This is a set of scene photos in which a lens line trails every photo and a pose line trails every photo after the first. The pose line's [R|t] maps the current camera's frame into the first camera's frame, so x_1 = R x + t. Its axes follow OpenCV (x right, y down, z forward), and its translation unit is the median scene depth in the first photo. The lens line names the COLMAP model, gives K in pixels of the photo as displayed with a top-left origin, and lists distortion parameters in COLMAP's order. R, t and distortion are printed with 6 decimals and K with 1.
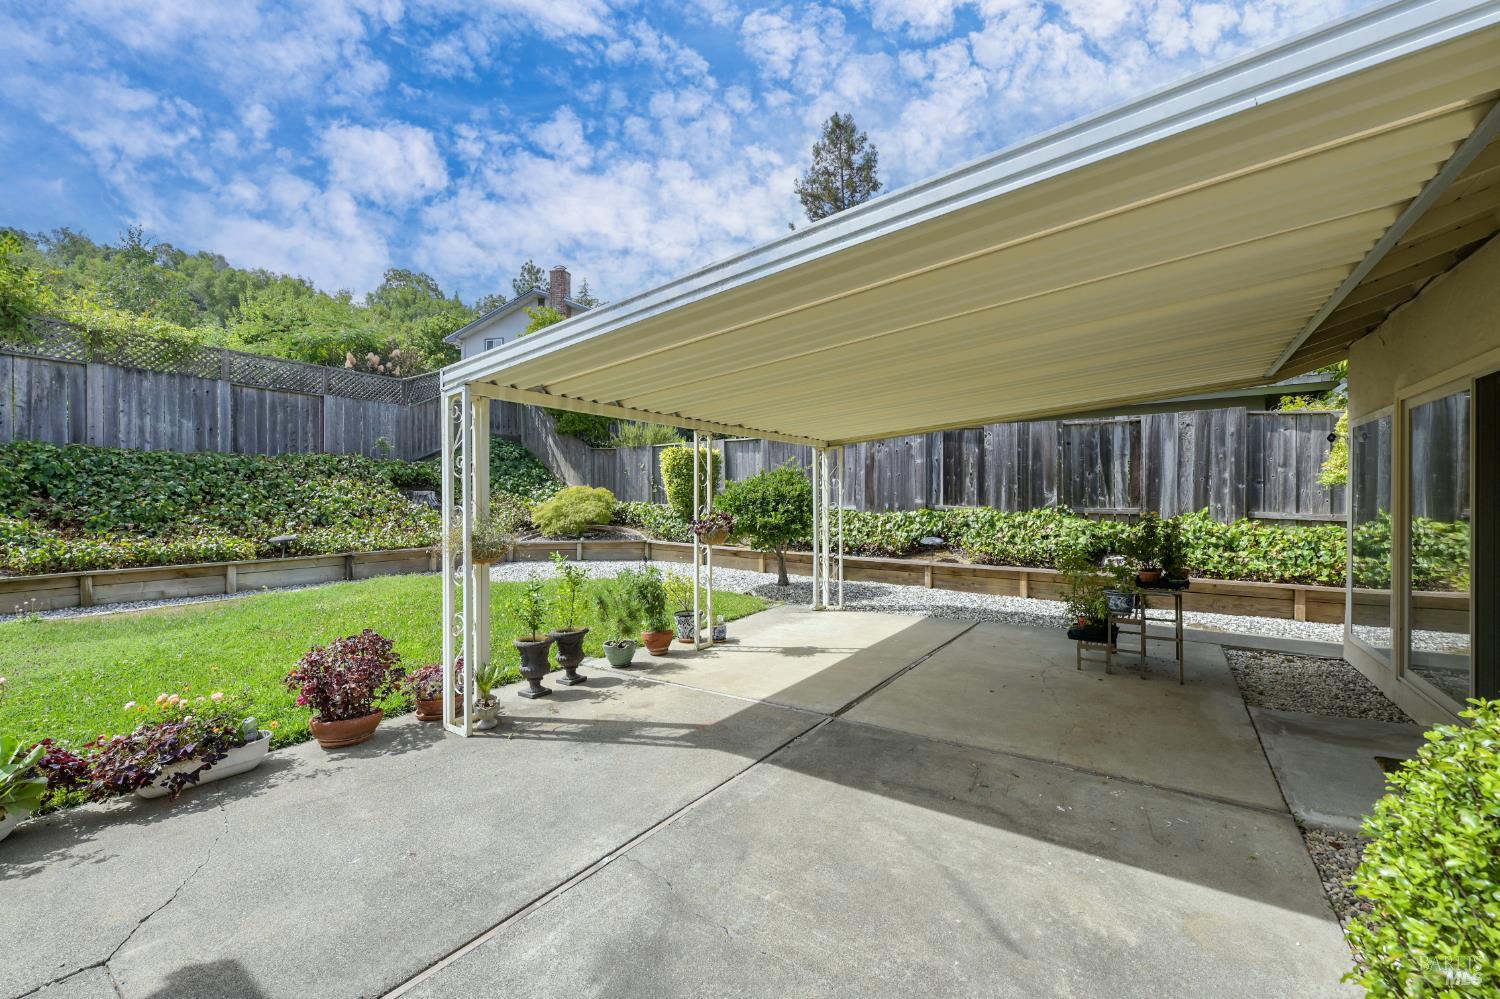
lens RADIAL K [[591.0, 0, 755.9], [0, 591.0, 504.9], [0, 0, 1]] dist [-0.001228, 0.000358]
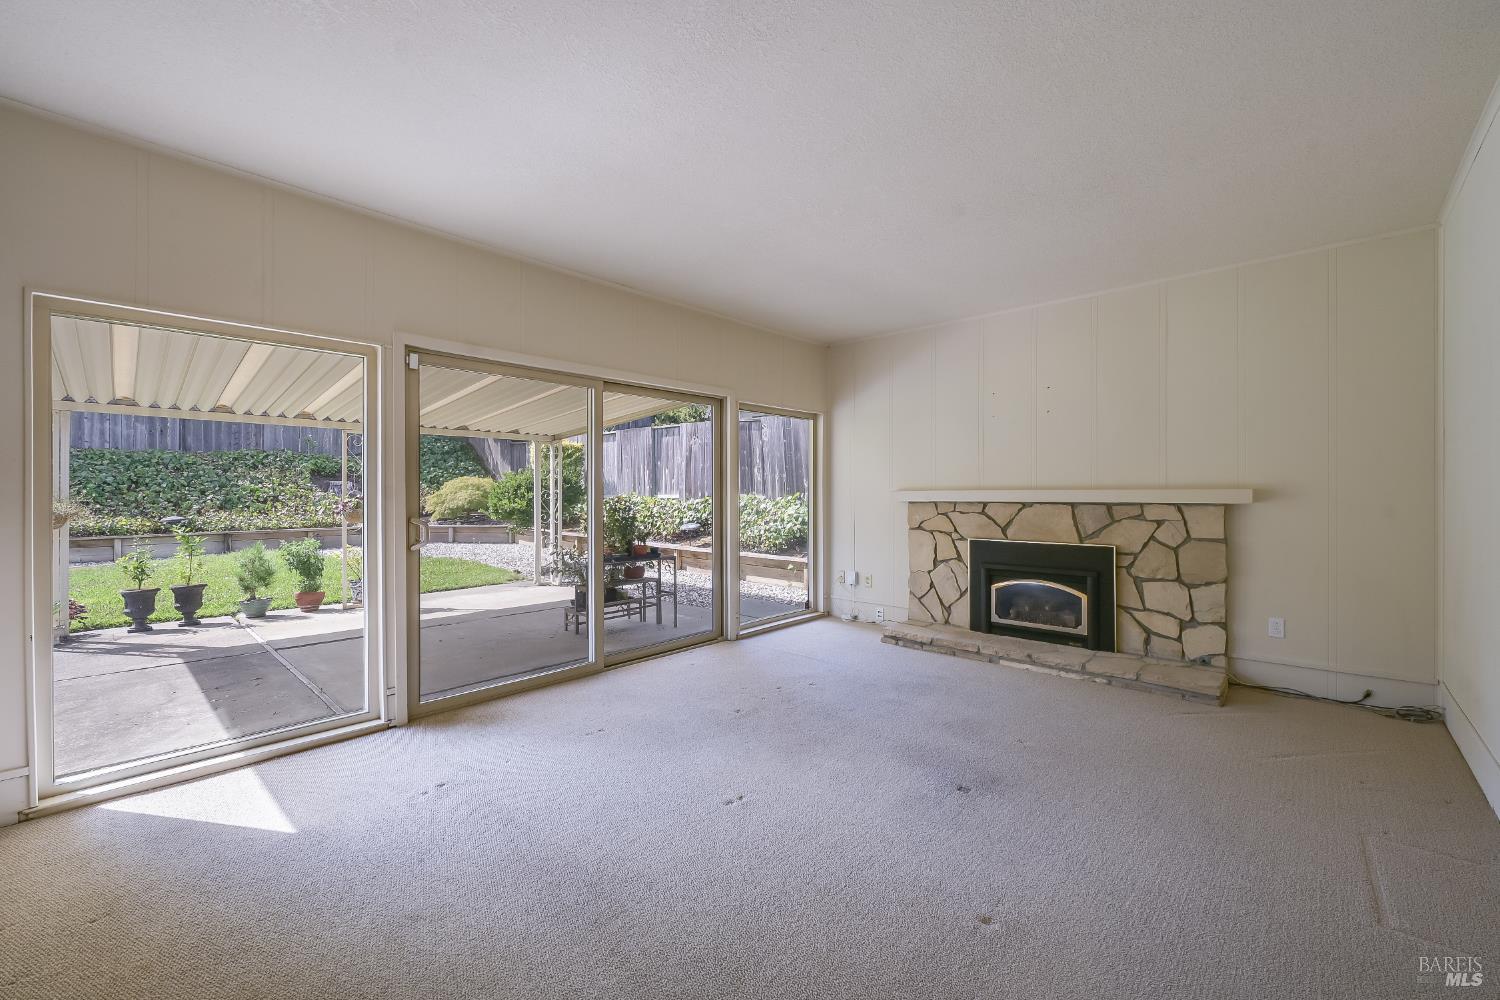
lens RADIAL K [[603.2, 0, 749.9], [0, 603.2, 498.0], [0, 0, 1]] dist [0.000641, -0.000017]
pose [[0.988752, 0.003528, -0.149526, 0.552155], [-0.003463, 0.999994, 0.000692, 0.007518], [0.149527, -0.000167, 0.988758, -0.069183]]
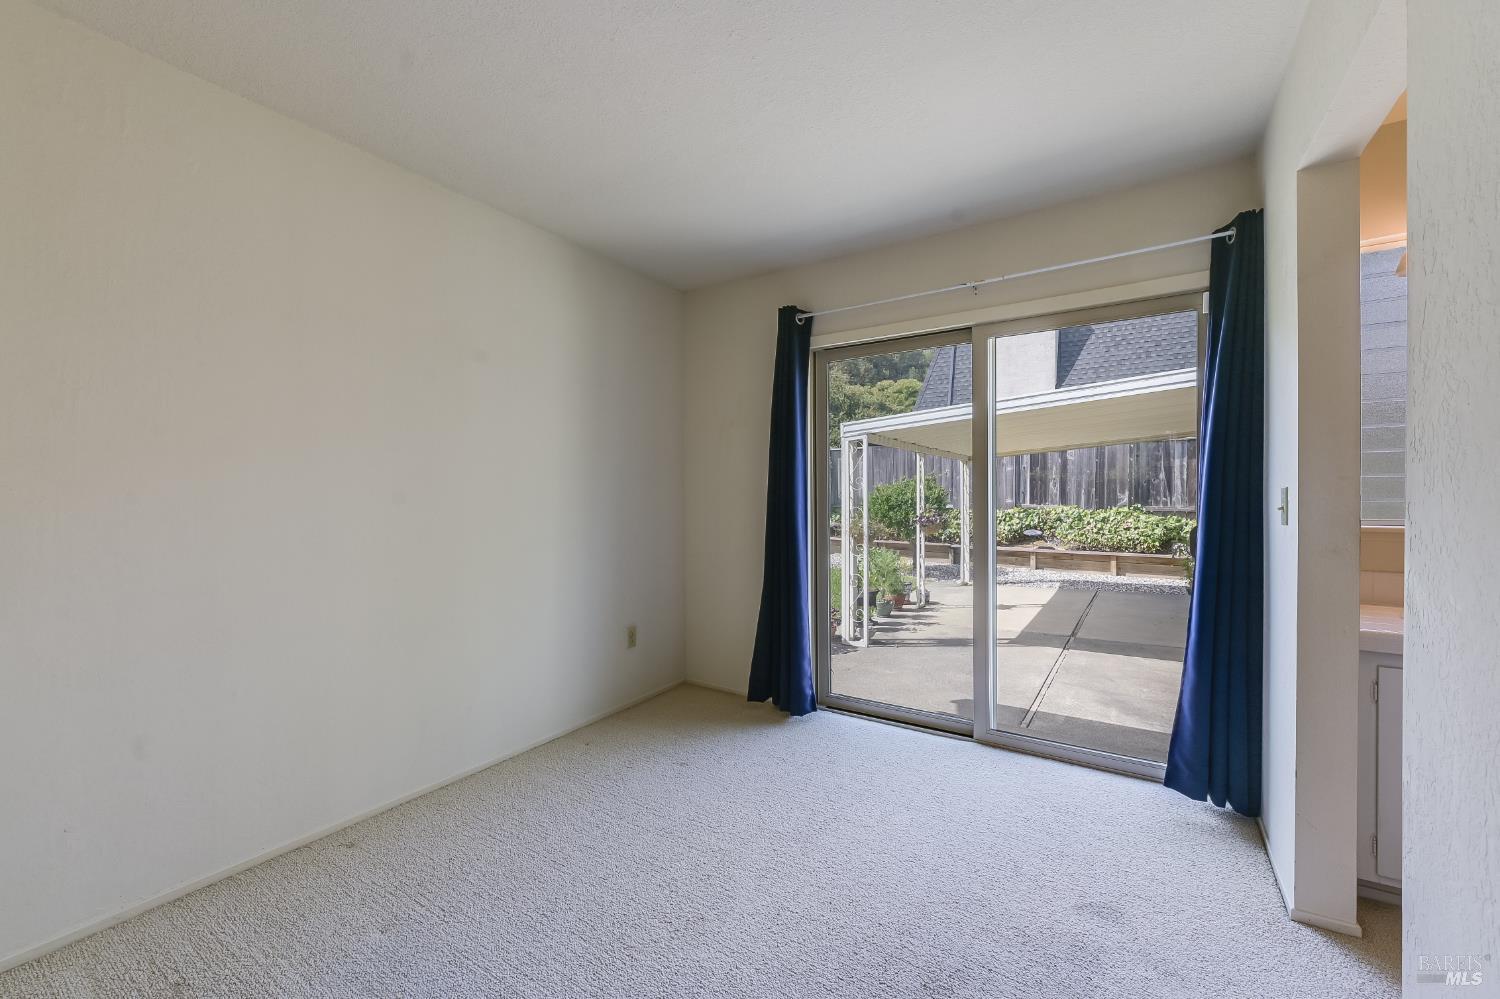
lens RADIAL K [[603.2, 0, 744.2], [0, 603.2, 503.5], [0, 0, 1]] dist [0.000641, -0.000017]
pose [[0.999458, -0.001445, 0.032874, -0.359682], [0.001366, 0.999996, 0.002433, -0.005586], [-0.032878, -0.002387, 0.999457, -0.273879]]
